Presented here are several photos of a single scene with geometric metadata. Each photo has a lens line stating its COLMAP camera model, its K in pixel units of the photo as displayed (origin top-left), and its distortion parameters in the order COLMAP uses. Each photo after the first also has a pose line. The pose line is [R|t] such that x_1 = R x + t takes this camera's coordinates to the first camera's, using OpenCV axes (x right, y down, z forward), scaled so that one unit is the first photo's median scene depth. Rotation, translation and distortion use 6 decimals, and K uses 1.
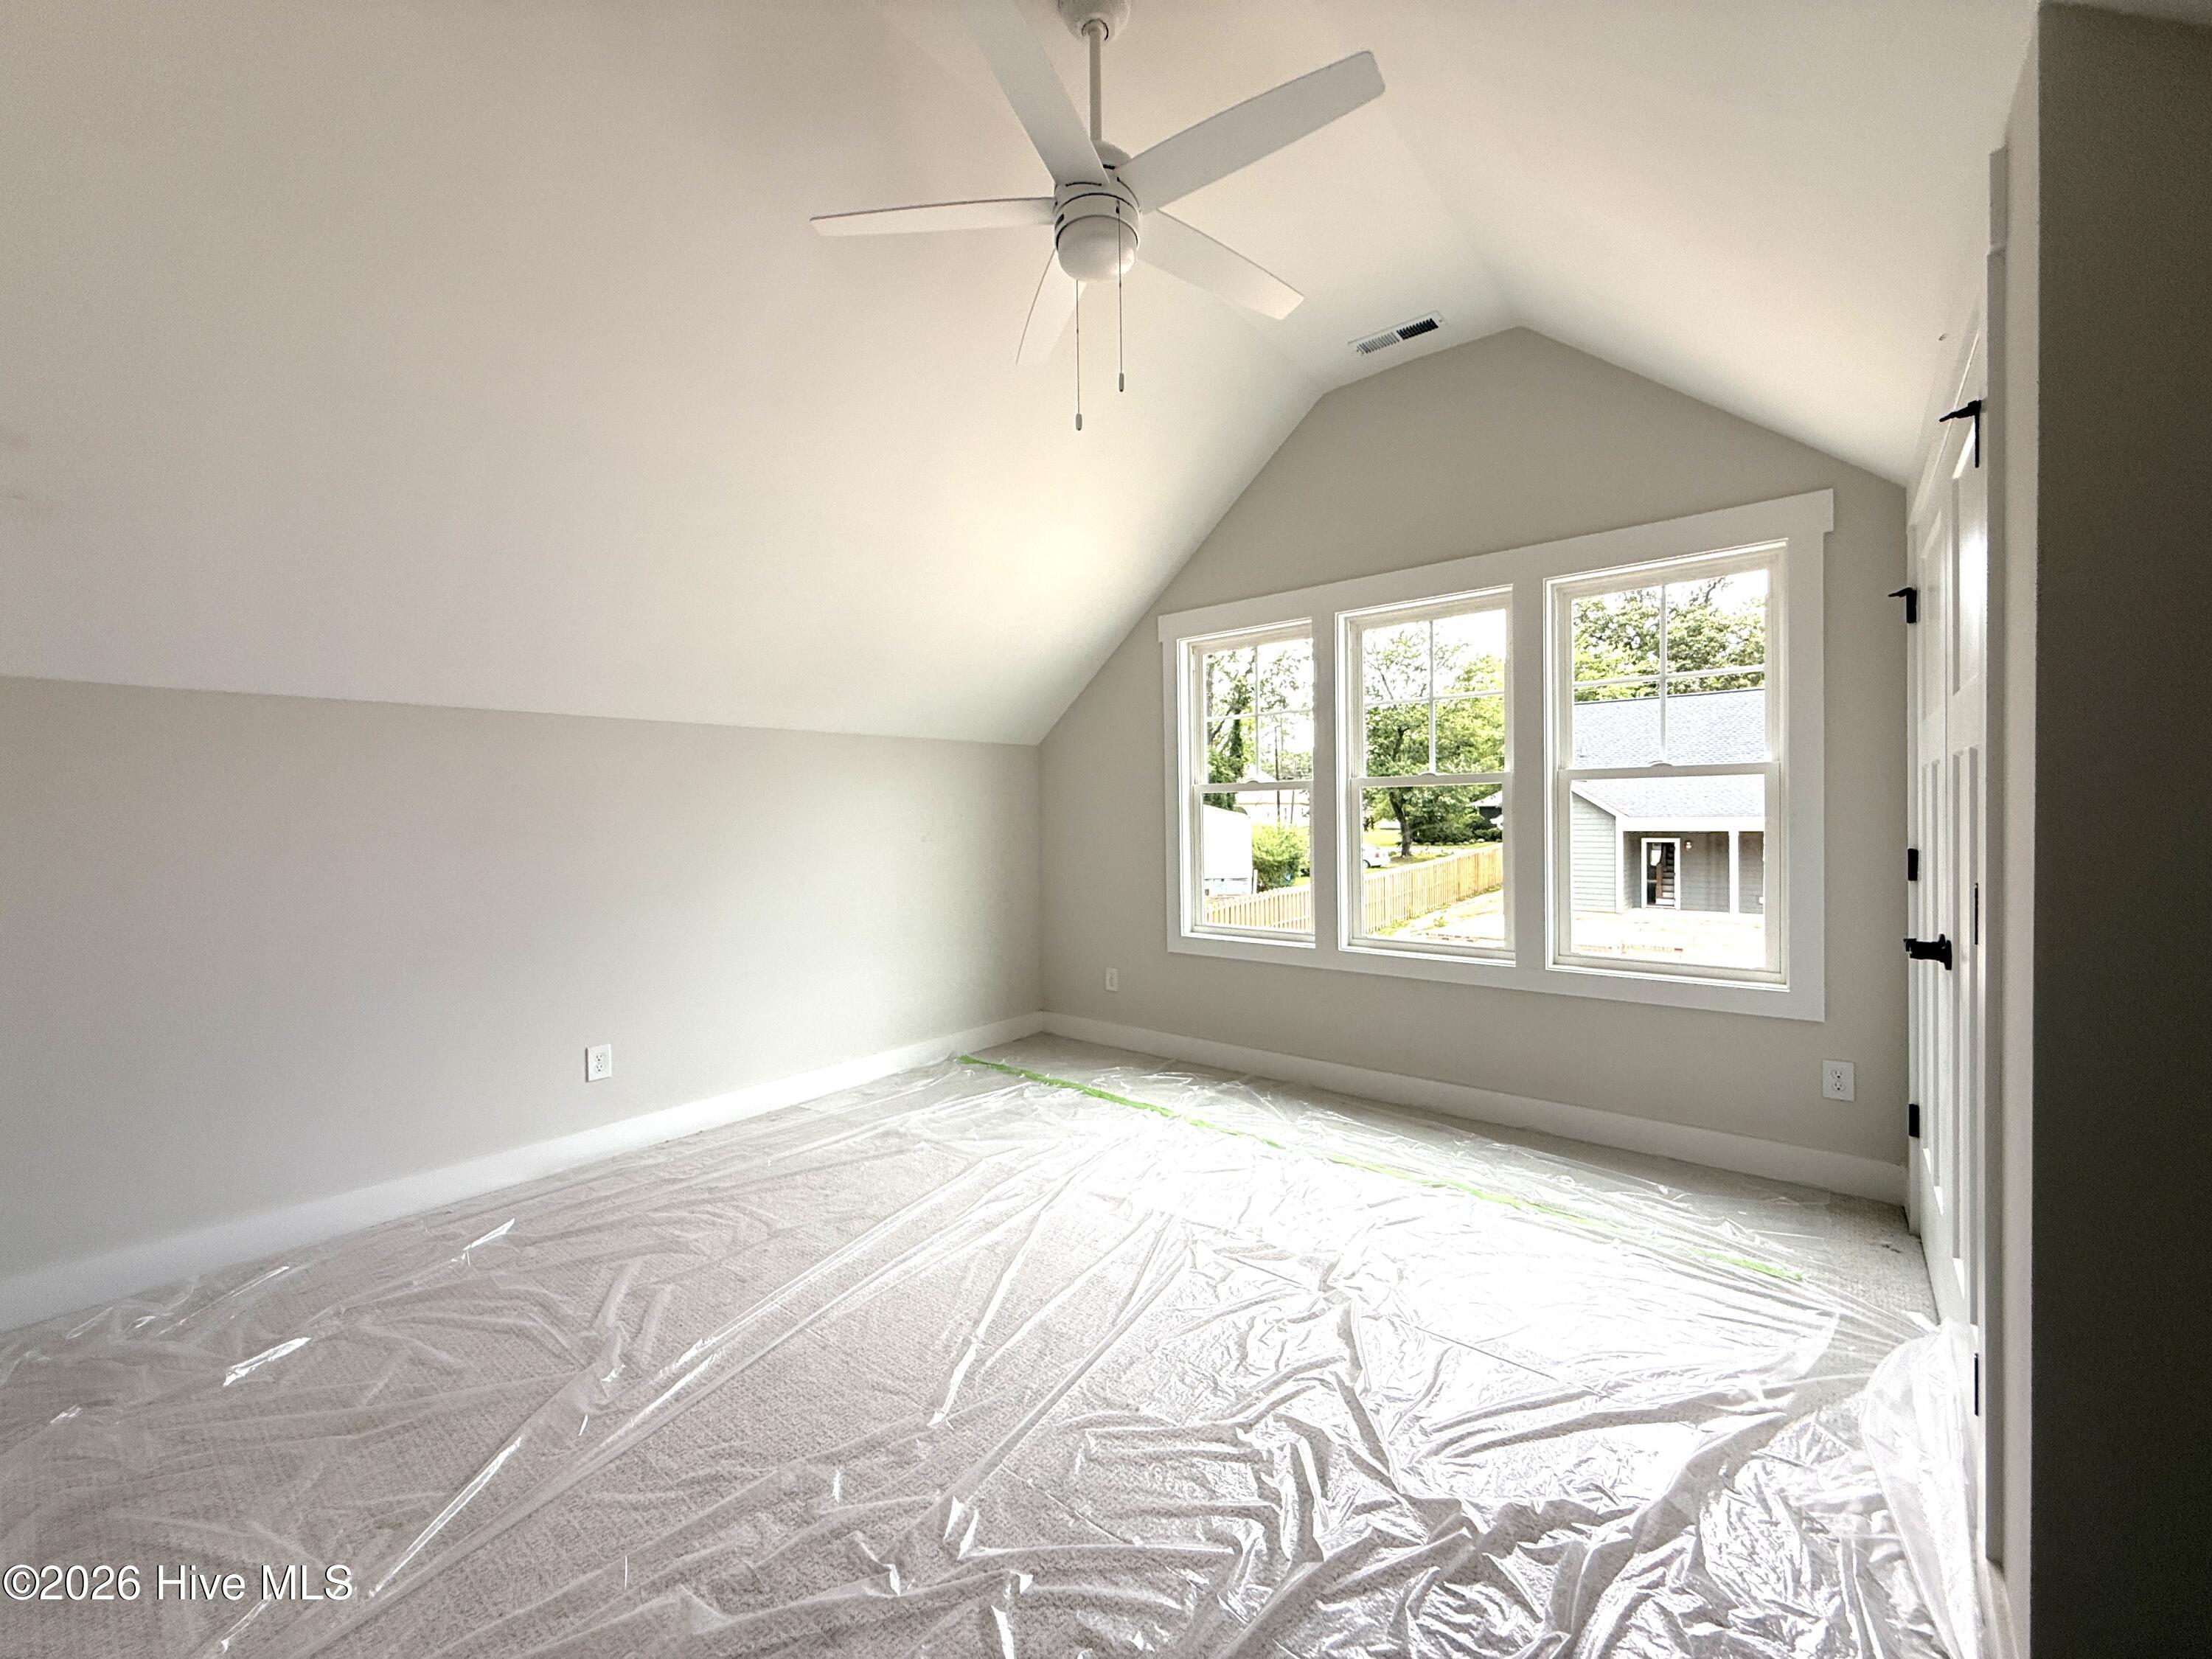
lens RADIAL K [[883.5, 0, 1099.1], [0, 883.5, 828.6], [0, 0, 1]] dist [-0.000205, -0.000166]
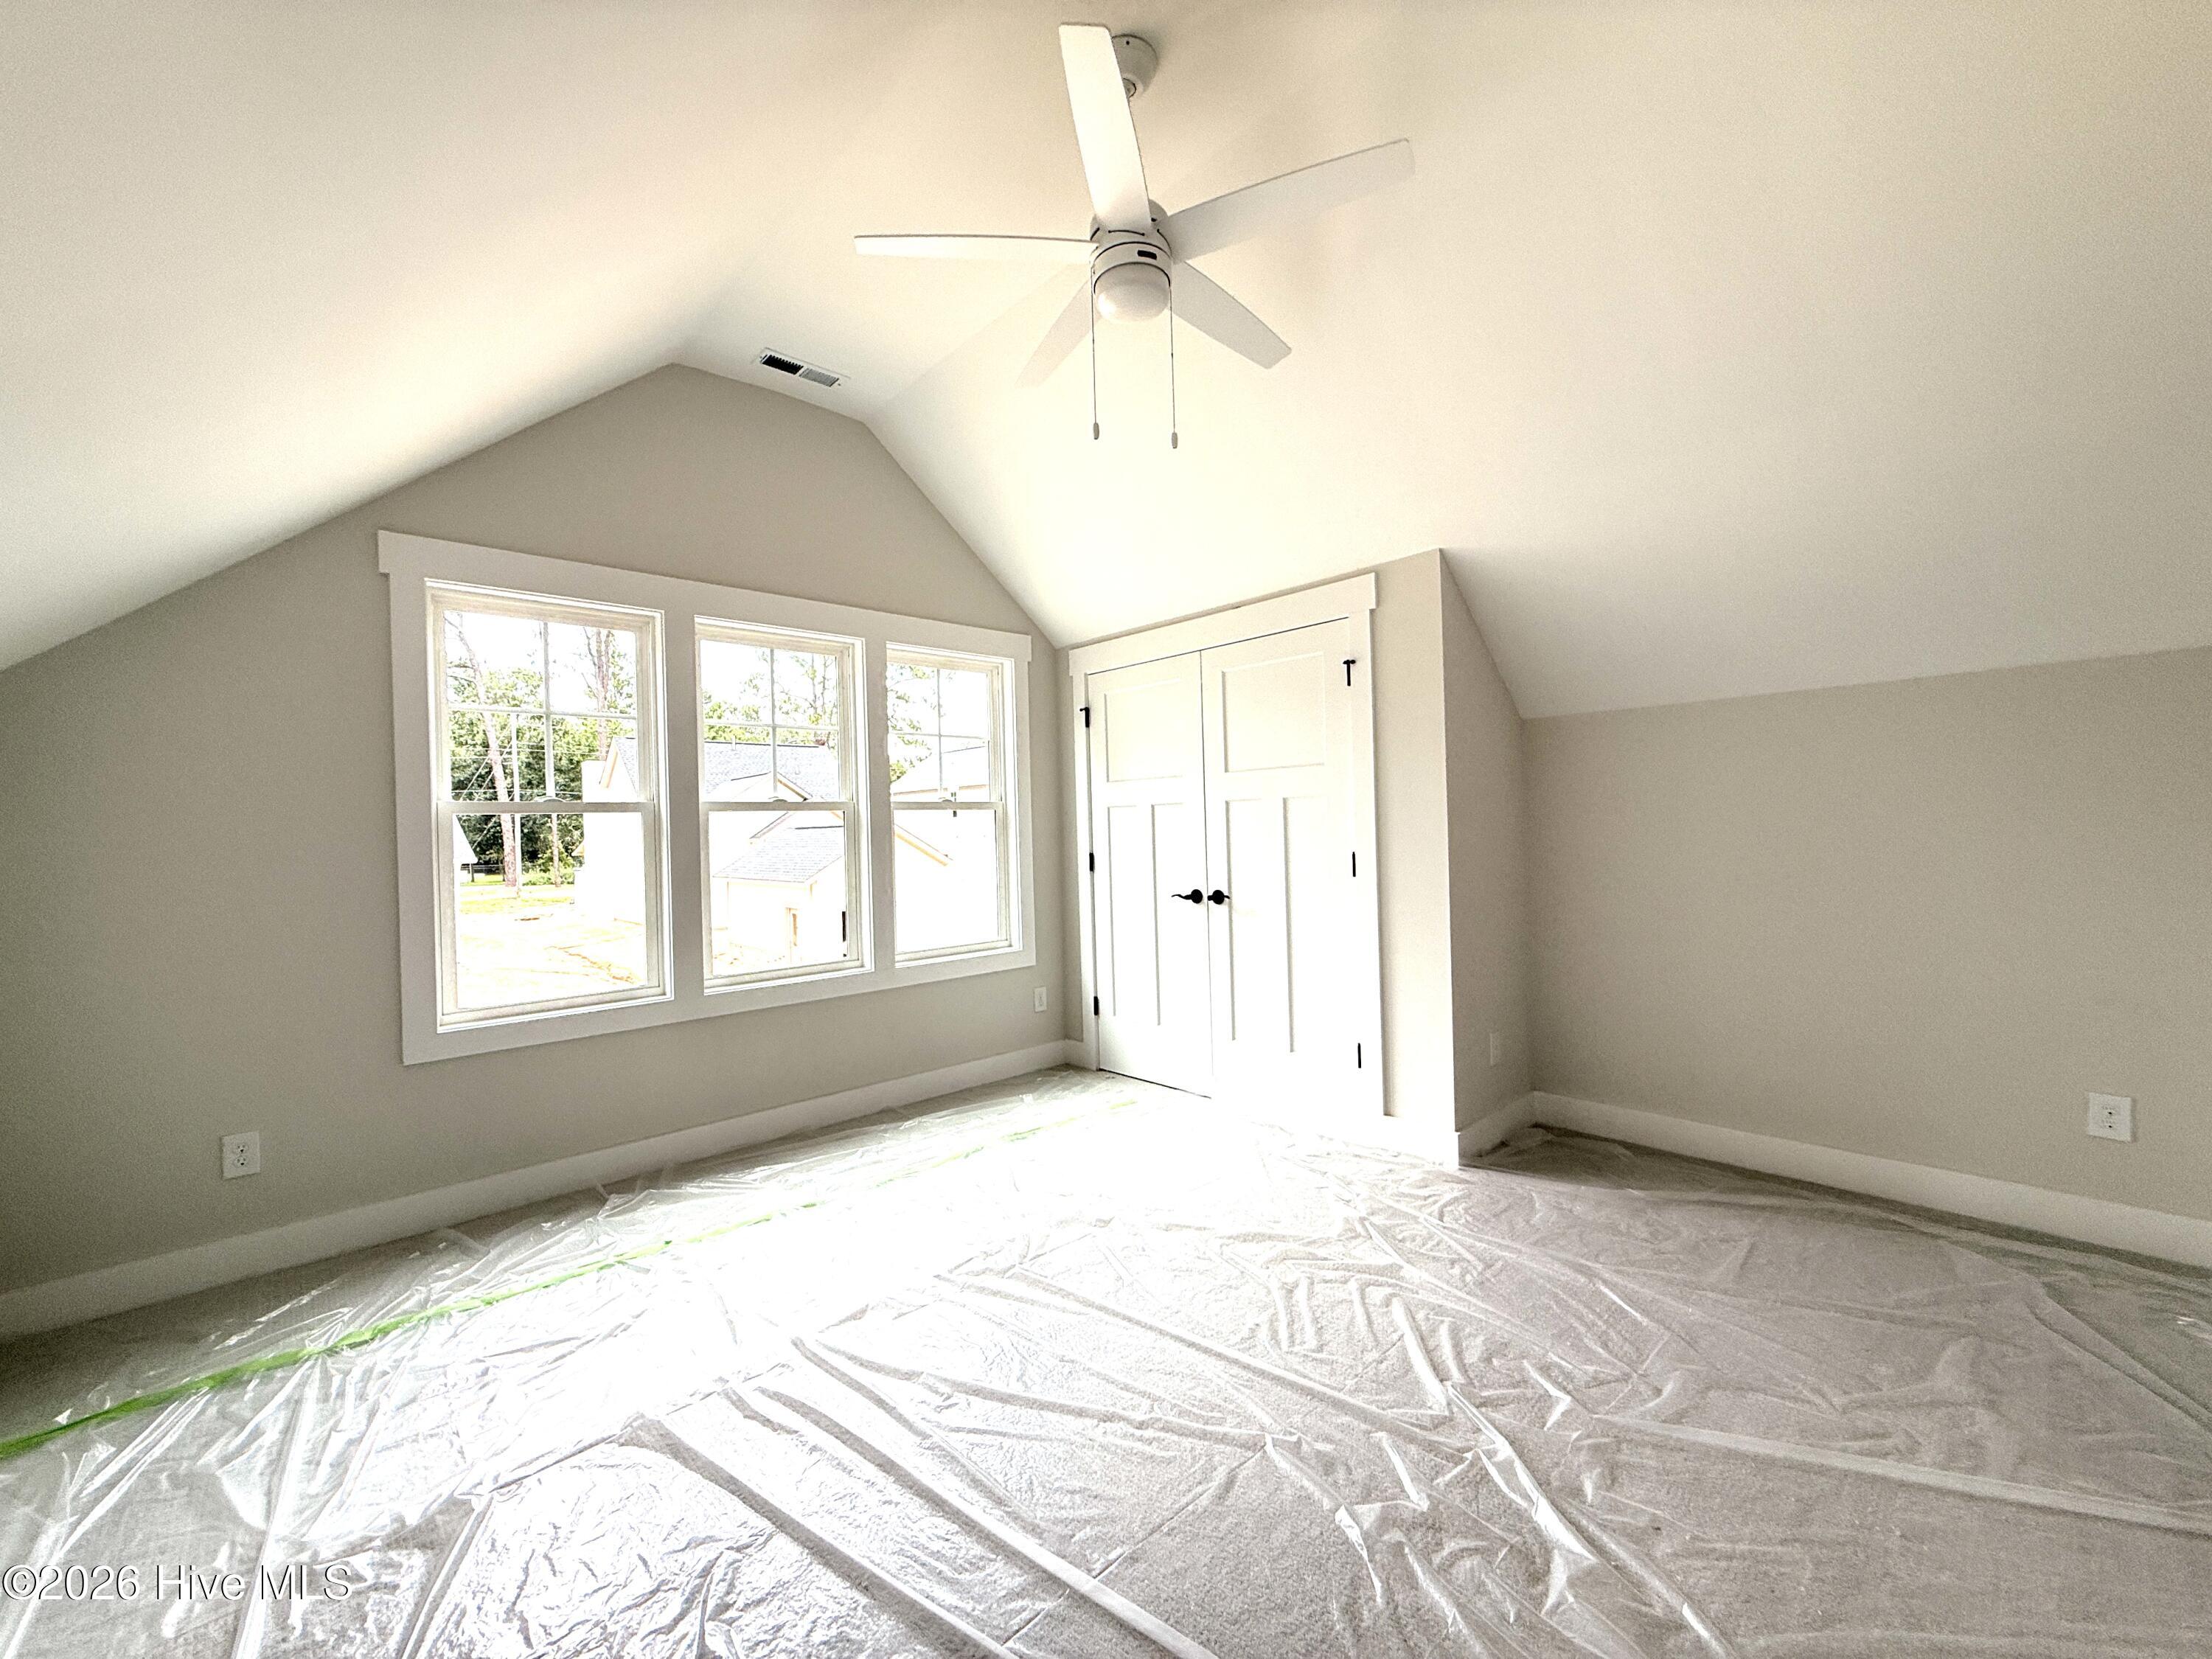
lens RADIAL K [[883.5, 0, 1099.1], [0, 883.5, 828.6], [0, 0, 1]] dist [-0.000205, -0.000166]
pose [[0.139199, 0.010910, 0.990204, -0.603711], [0.041717, 0.998987, -0.016871, 0.003127], [-0.989385, 0.043657, 0.138603, 0.527188]]
